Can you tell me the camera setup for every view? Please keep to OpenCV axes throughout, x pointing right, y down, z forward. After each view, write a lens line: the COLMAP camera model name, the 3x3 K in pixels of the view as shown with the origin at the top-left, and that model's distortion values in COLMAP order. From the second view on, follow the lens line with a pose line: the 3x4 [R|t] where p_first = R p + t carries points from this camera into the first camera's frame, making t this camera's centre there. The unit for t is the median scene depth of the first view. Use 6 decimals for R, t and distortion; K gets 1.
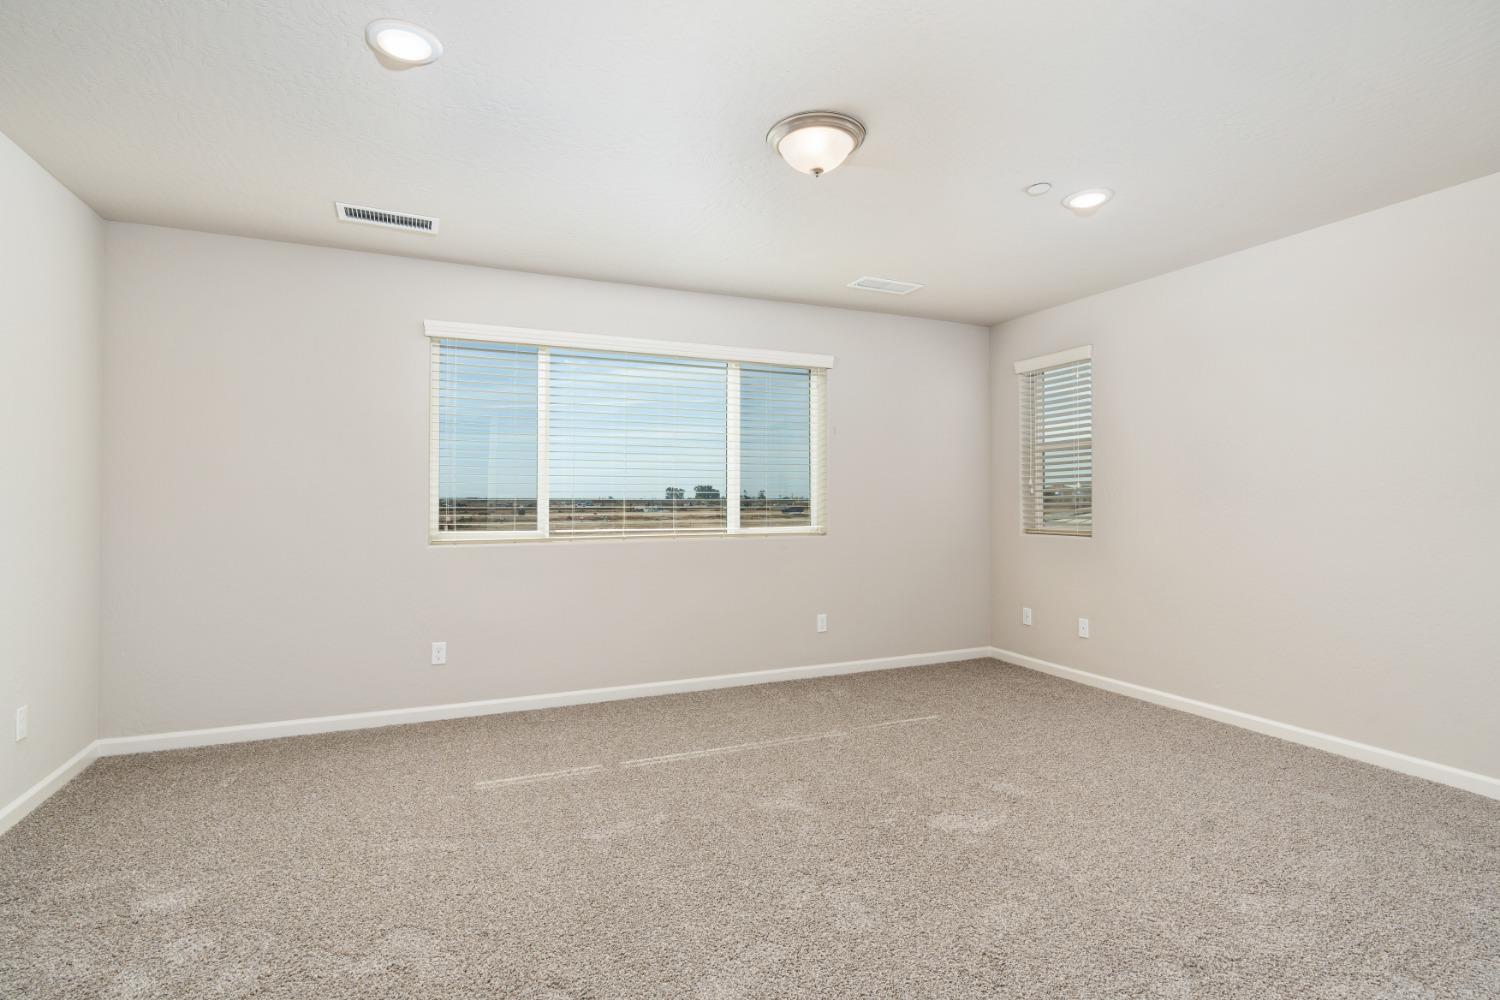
lens RADIAL K [[728.6, 0, 749.8], [0, 728.6, 492.3], [0, 0, 1]] dist [-0.014481, -0.000356]
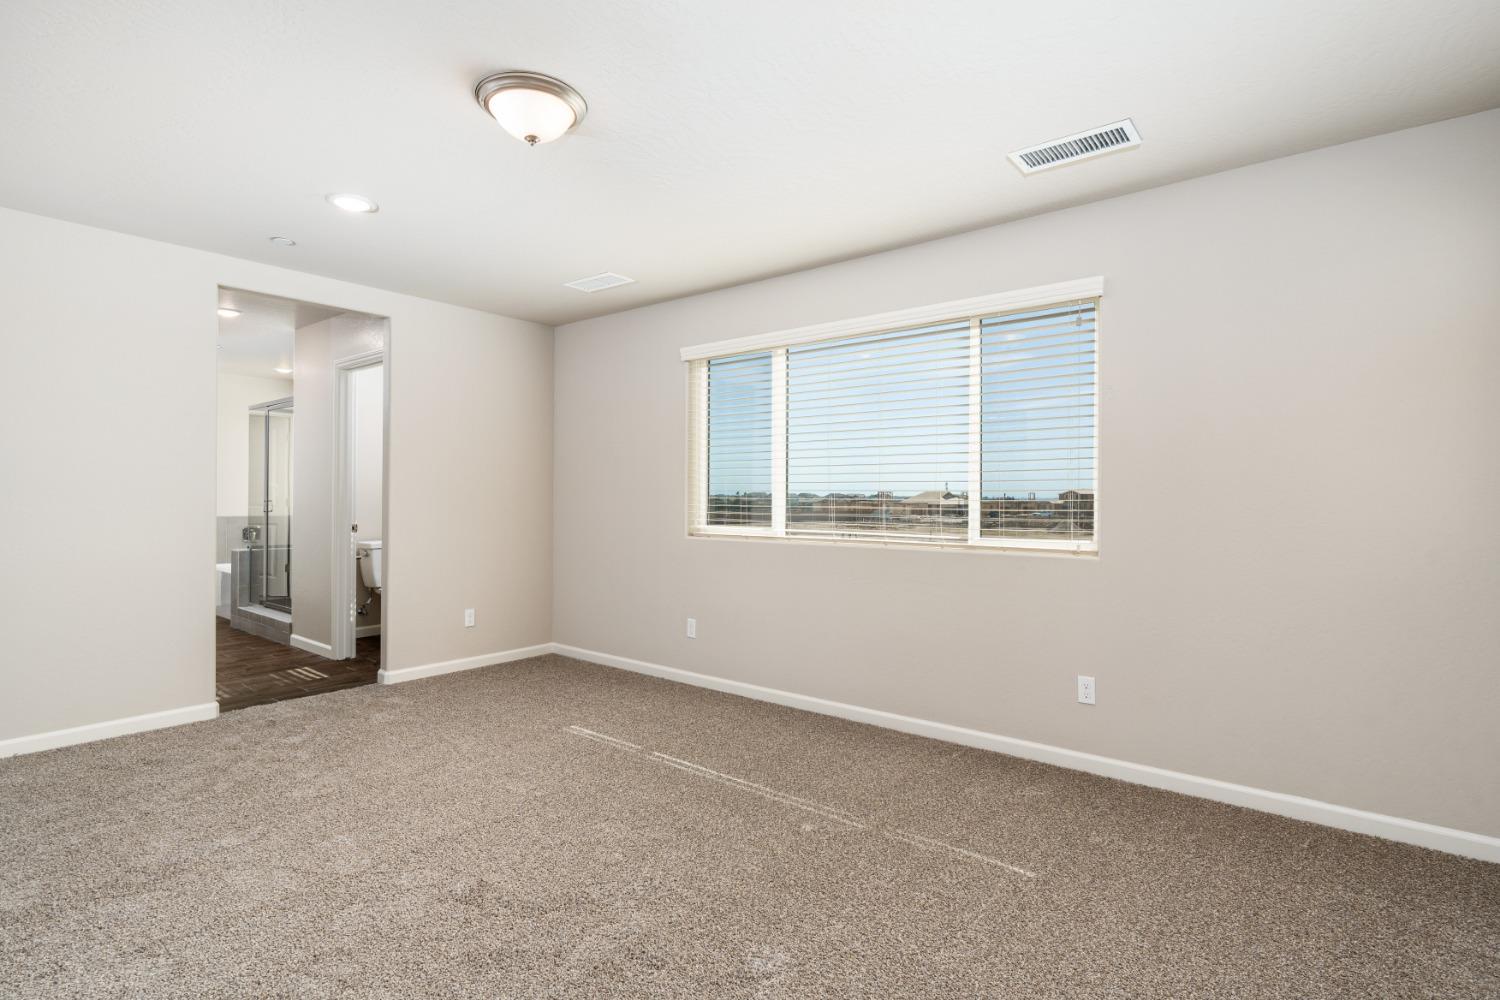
lens RADIAL K [[728.6, 0, 748.9], [0, 728.6, 506.8], [0, 0, 1]] dist [-0.014481, -0.000356]
pose [[0.463049, 0.010537, -0.886270, 0.609350], [-0.002282, 0.999940, 0.010696, 0.010742], [0.886330, -0.002931, 0.463045, 0.494424]]
